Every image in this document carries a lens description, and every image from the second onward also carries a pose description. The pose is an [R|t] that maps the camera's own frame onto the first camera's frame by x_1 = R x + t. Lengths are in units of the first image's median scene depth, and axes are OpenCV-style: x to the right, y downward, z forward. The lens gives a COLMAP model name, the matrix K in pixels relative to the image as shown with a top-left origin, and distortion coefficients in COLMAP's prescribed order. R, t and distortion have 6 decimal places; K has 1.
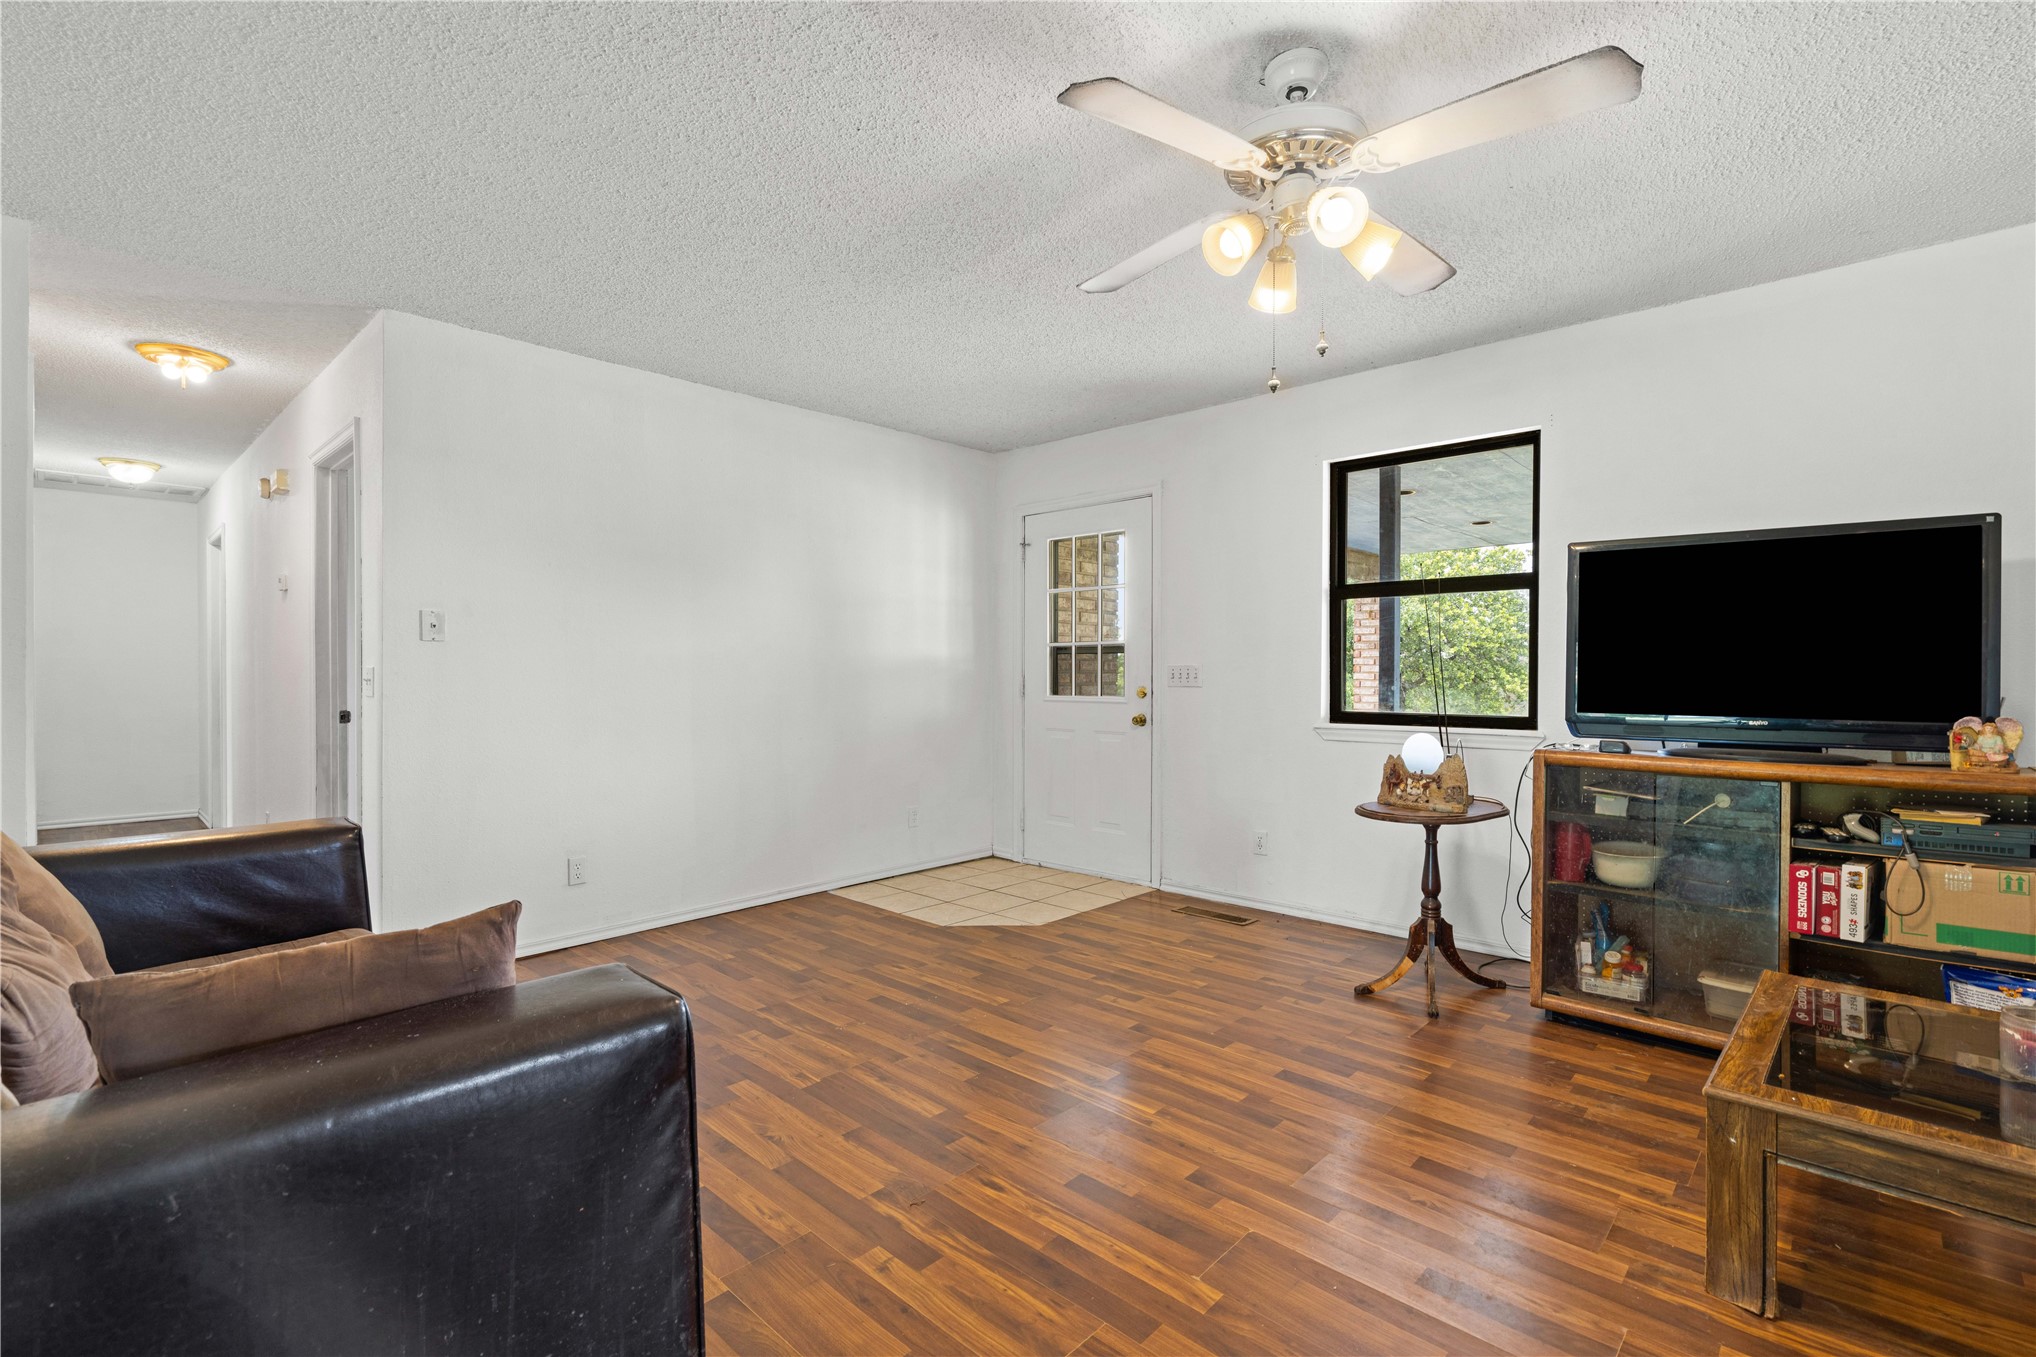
lens RADIAL K [[917.5, 0, 1020.6], [0, 917.5, 679.5], [0, 0, 1]] dist [-0.001516, 0.000355]
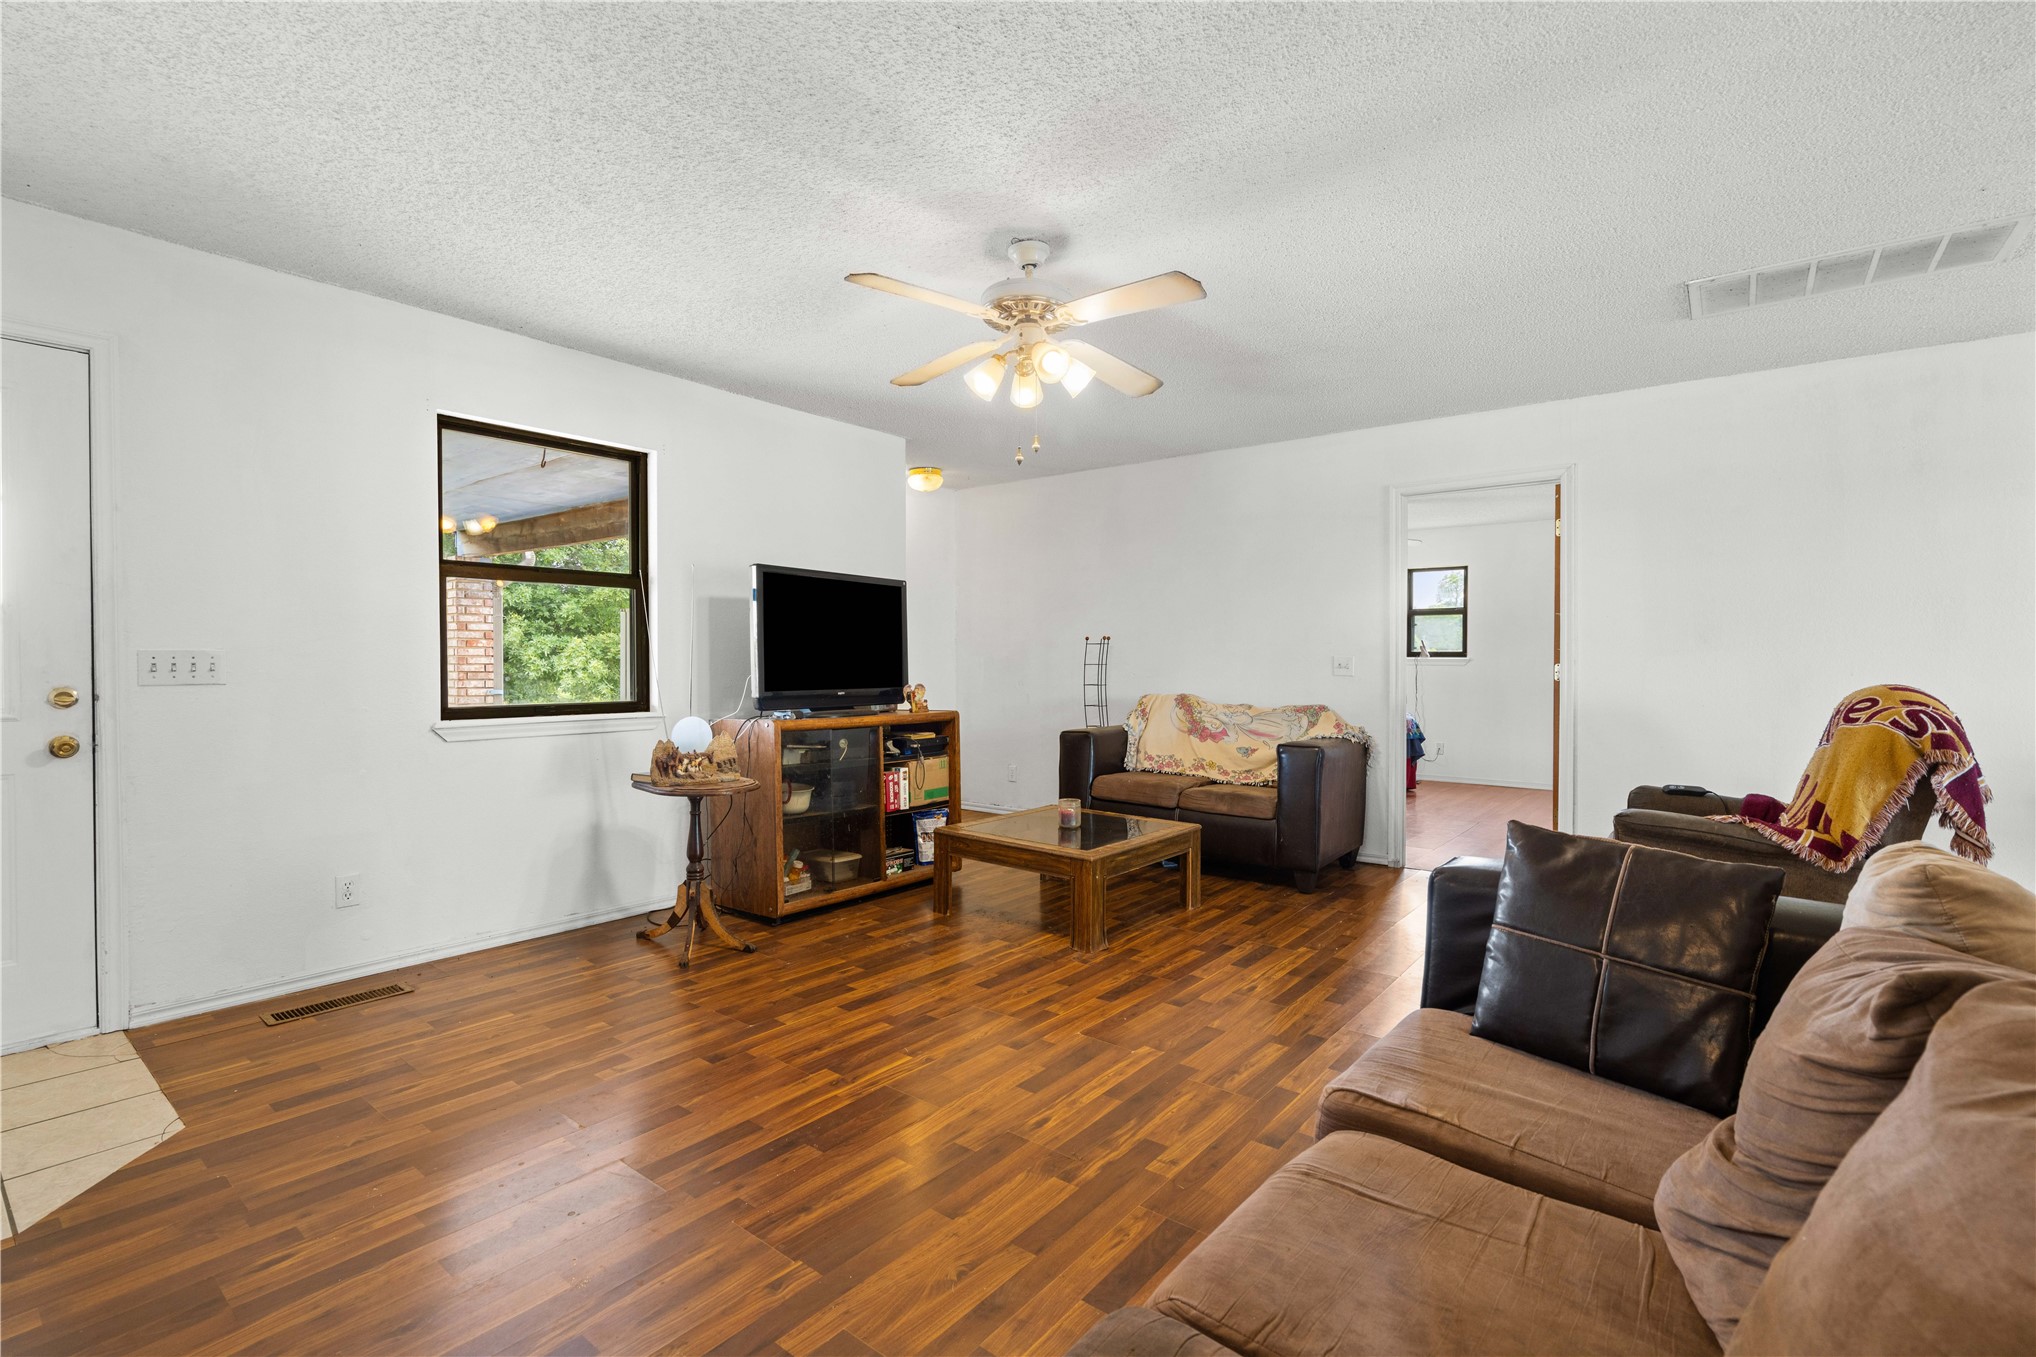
lens RADIAL K [[917.5, 0, 1028.4], [0, 917.5, 670.1], [0, 0, 1]] dist [-0.001516, 0.000355]
pose [[-0.083212, -0.010609, 0.996475, -0.781573], [0.006044, 0.999920, 0.011151, -0.009026], [-0.996514, 0.006950, -0.083141, 0.758824]]
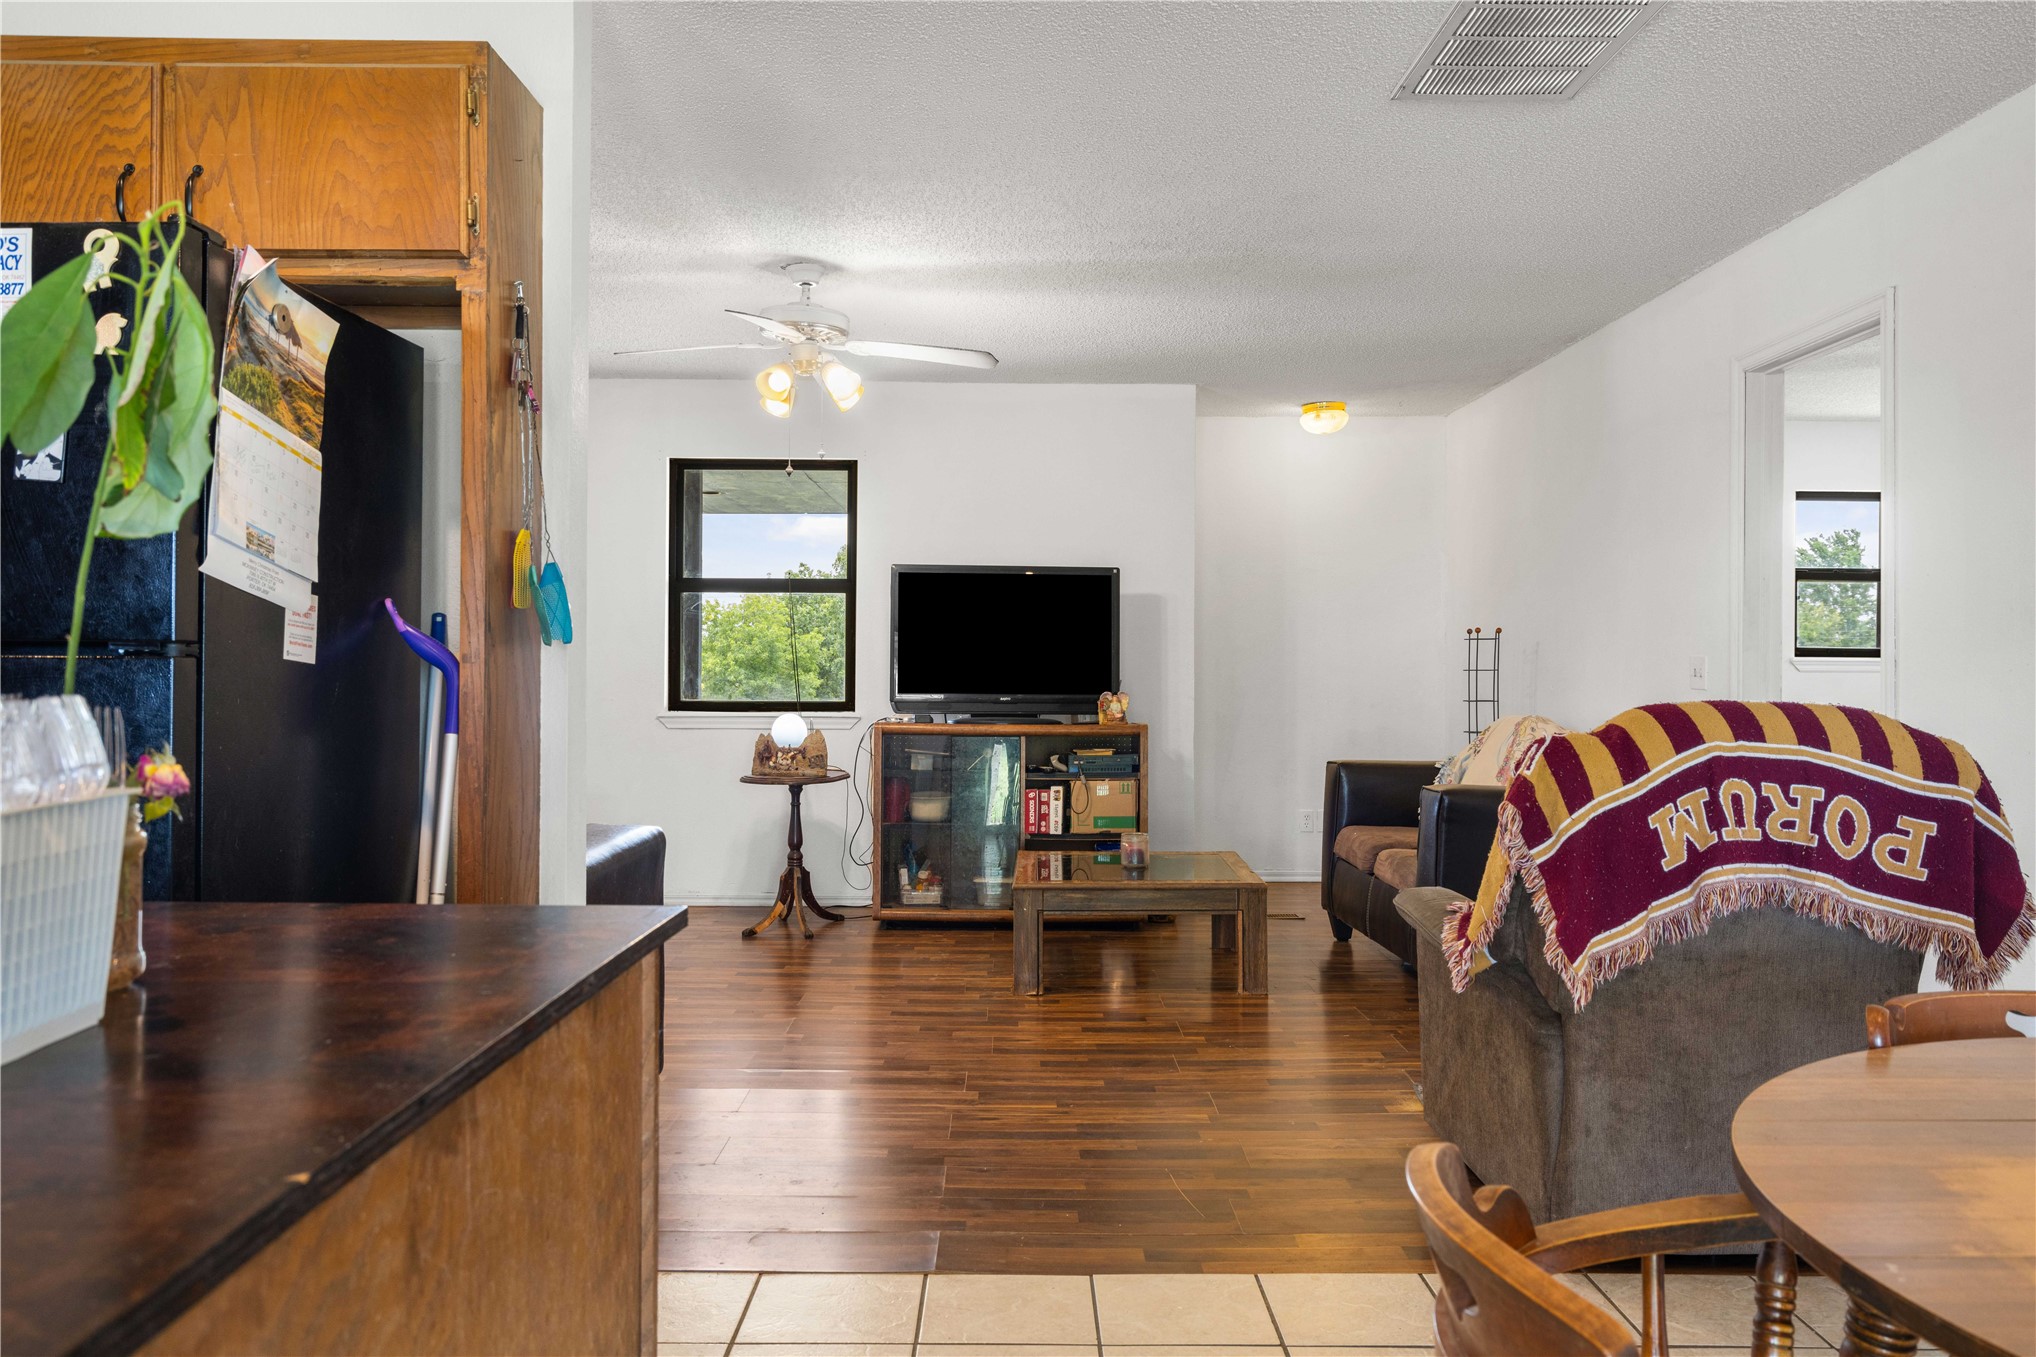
lens RADIAL K [[1576.7, 0, 1021.5], [0, 1576.7, 673.8], [0, 0, 1]] dist [-0.002233, 0.000036]
pose [[0.727355, 0.003256, 0.686253, -0.837366], [0.000444, 0.999986, -0.005215, 0.019312], [-0.686261, 0.004097, 0.727344, -0.783811]]
